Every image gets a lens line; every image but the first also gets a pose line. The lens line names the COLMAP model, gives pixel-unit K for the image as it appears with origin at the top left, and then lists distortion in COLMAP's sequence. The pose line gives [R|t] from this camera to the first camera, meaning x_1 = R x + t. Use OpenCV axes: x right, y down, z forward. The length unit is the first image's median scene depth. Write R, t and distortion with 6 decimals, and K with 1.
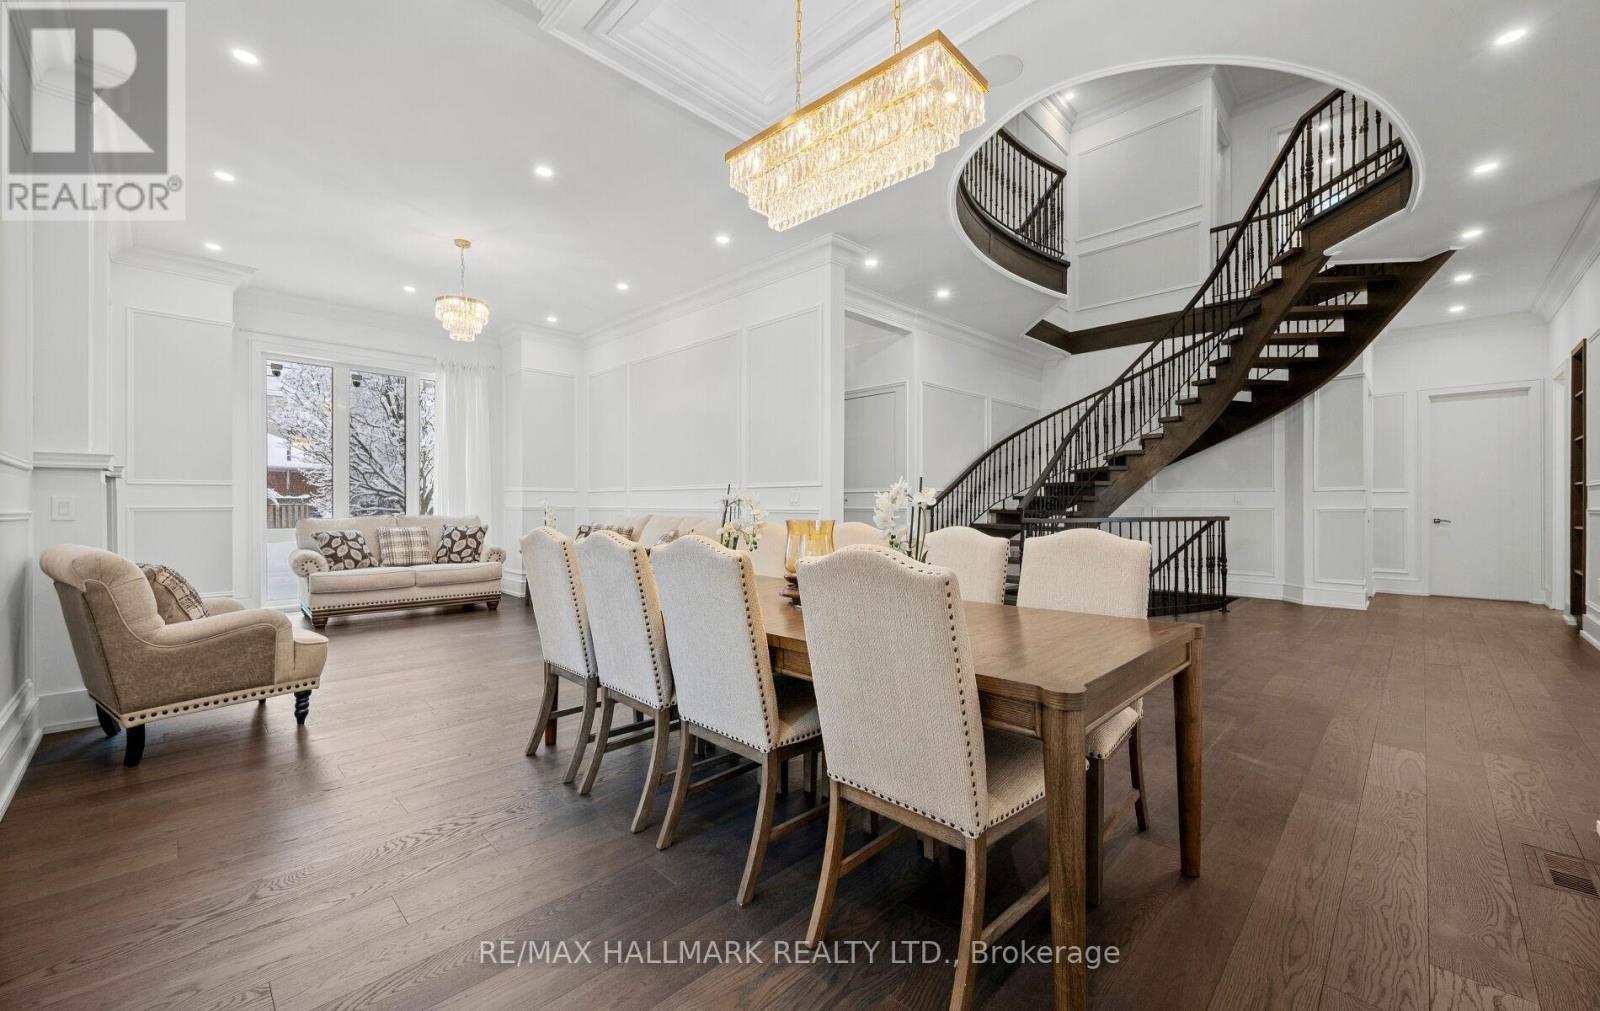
lens RADIAL K [[635.6, 0, 800.0], [0, 635.6, 505.5], [0, 0, 1]] dist [-0.002408, 0.000164]
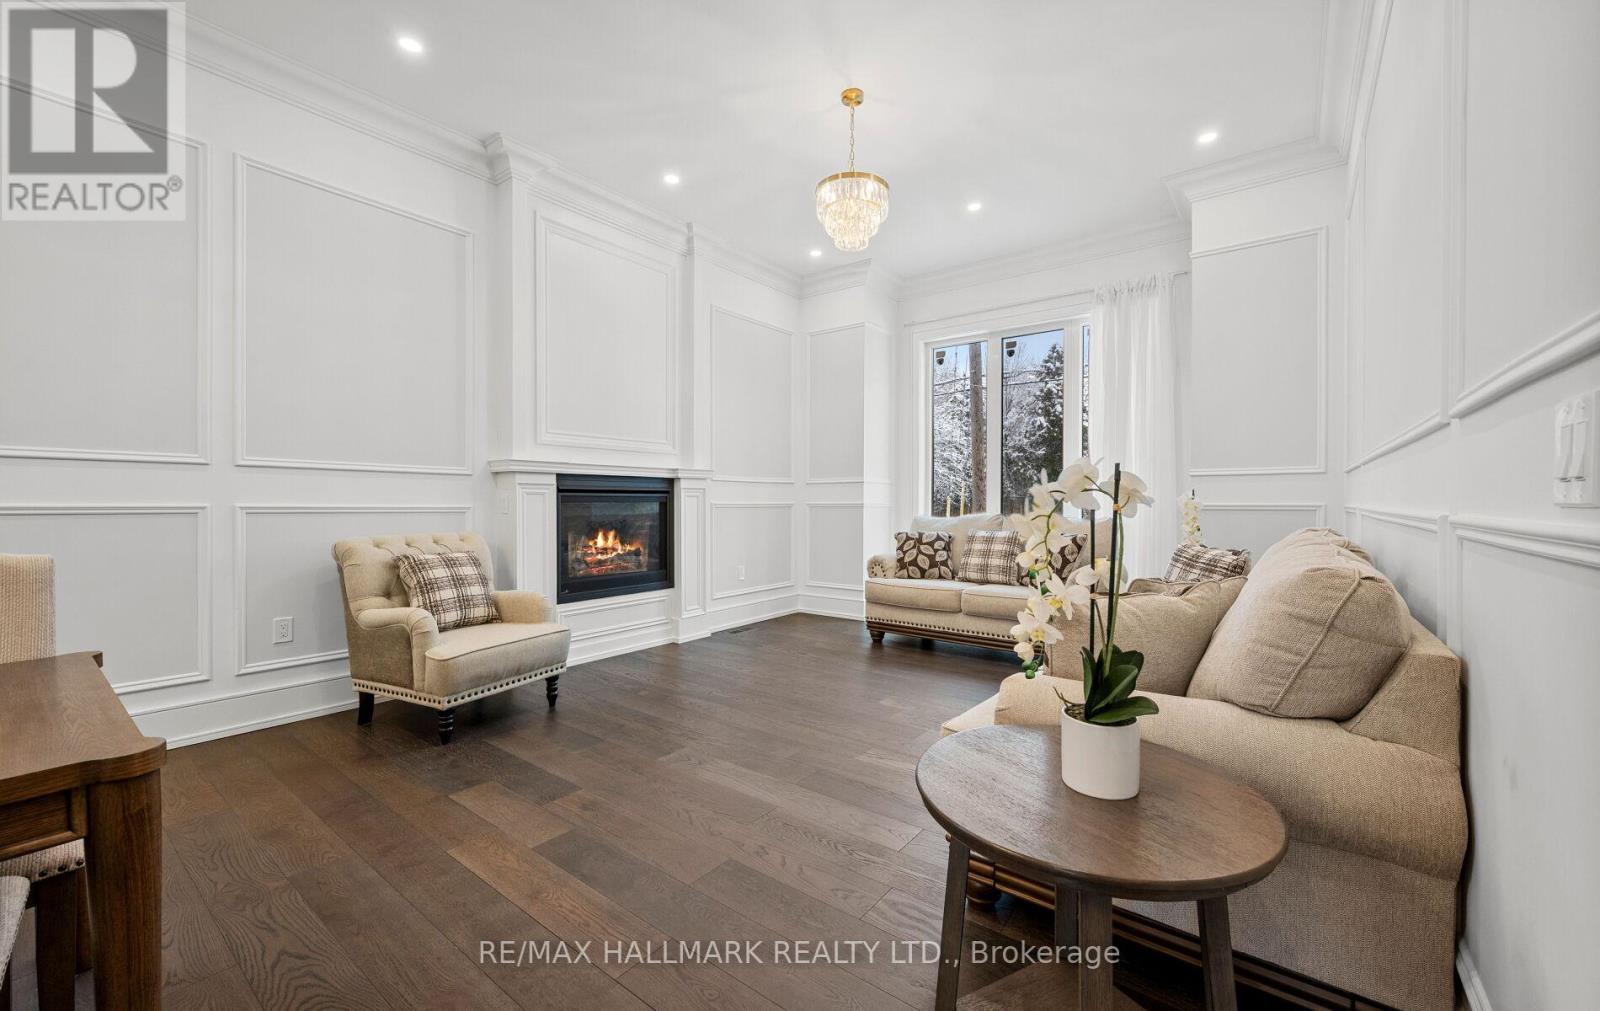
lens RADIAL K [[635.6, 0, 800.0], [0, 635.6, 505.5], [0, 0, 1]] dist [-0.002408, 0.000164]
pose [[0.122700, 0.006505, -0.992422, 0.092526], [-0.001336, 0.999979, 0.006389, -0.000016], [0.992443, 0.000541, 0.122706, 0.730608]]
